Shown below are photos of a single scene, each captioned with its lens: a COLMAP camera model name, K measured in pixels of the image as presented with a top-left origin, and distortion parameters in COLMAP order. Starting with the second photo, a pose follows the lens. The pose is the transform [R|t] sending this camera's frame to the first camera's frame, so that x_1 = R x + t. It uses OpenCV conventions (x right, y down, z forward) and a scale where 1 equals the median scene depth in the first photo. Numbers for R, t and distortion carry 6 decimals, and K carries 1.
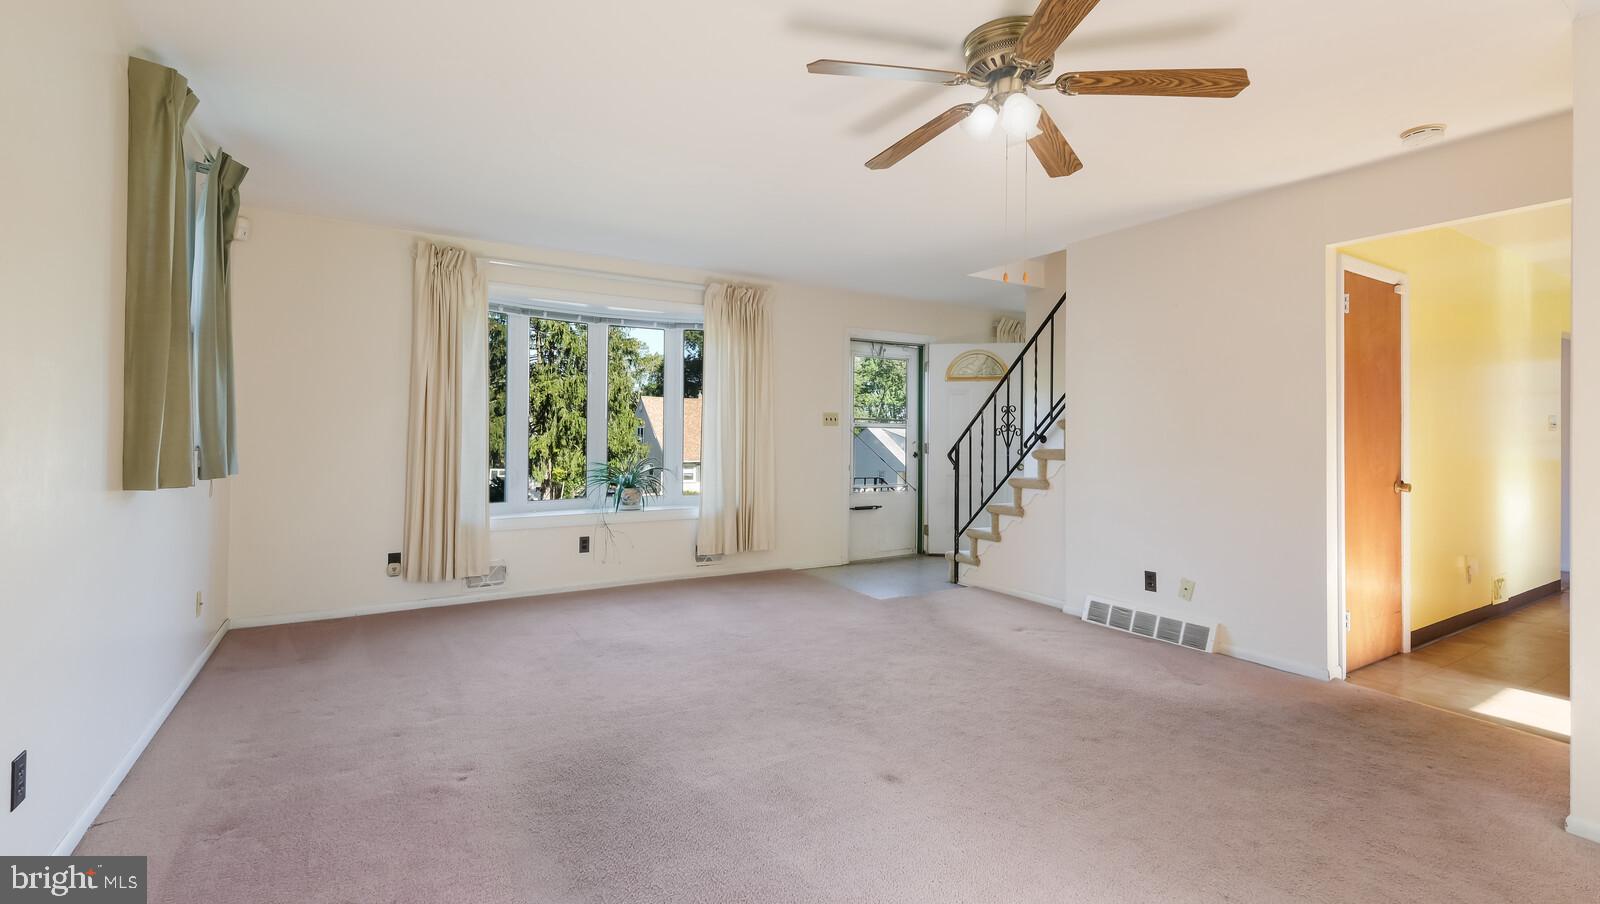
lens RADIAL K [[719.5, 0, 791.7], [0, 719.5, 437.4], [0, 0, 1]] dist [-0.000393, 0.002361]
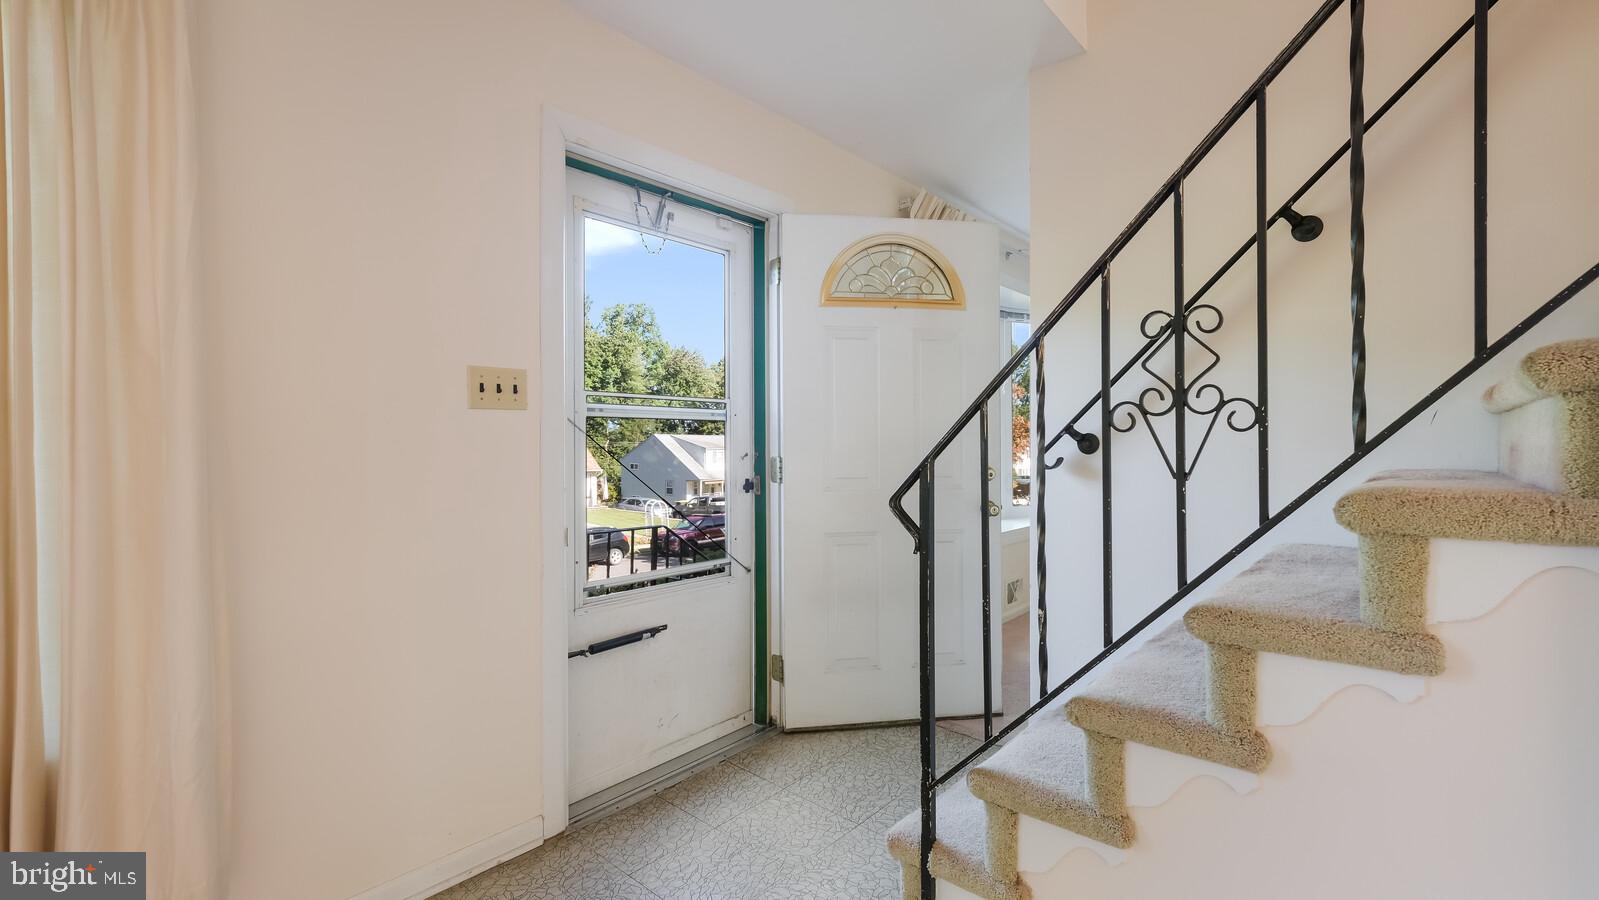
lens RADIAL K [[697.9, 0, 802.7], [0, 697.9, 444.8], [0, 0, 1]] dist [0.024396, 0.000124]
pose [[0.951469, -0.012078, 0.307509, 0.080872], [0.011680, 0.999927, 0.003137, -0.000141], [-0.307524, 0.000607, 0.951540, 0.626059]]
